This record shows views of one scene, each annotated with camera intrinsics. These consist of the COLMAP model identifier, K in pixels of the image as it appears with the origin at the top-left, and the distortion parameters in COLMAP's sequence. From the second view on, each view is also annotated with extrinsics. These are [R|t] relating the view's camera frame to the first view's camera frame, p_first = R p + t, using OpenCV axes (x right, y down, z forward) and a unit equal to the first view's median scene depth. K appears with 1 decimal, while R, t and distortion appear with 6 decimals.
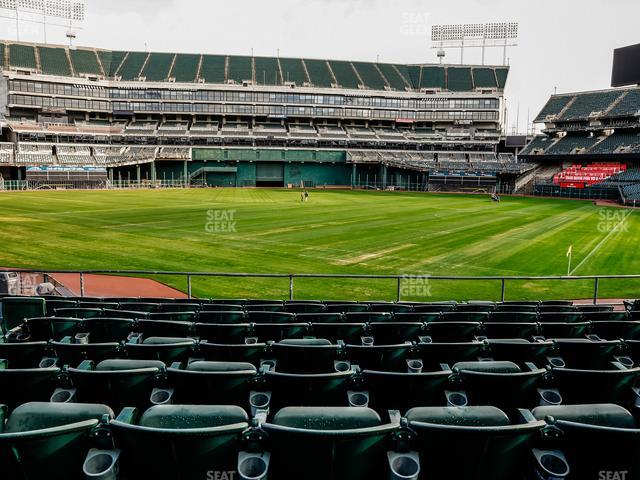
lens RADIAL K [[486.7, 0, 320.0], [0, 486.7, 240.0], [0, 0, 1]] dist [-0.118479, 0.094800]
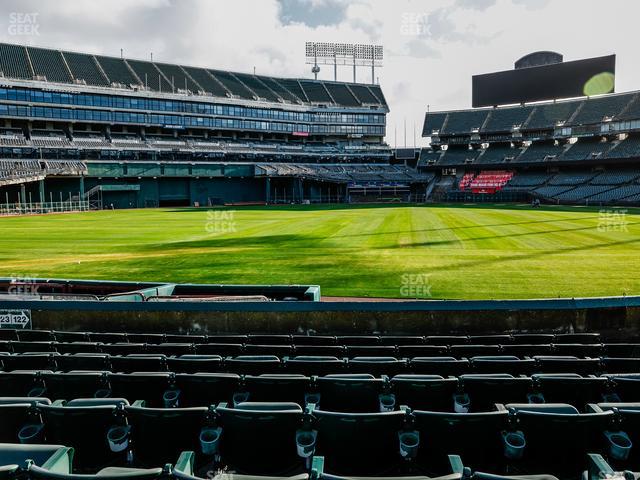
lens RADIAL K [[486.7, 0, 320.0], [0, 486.7, 240.0], [0, 0, 1]] dist [-0.118479, 0.094800]
pose [[0.902692, -0.071349, 0.424331, -0.242551], [0.087590, 0.995978, -0.018865, -0.009037], [-0.421278, 0.054196, 0.905311, 0.101802]]
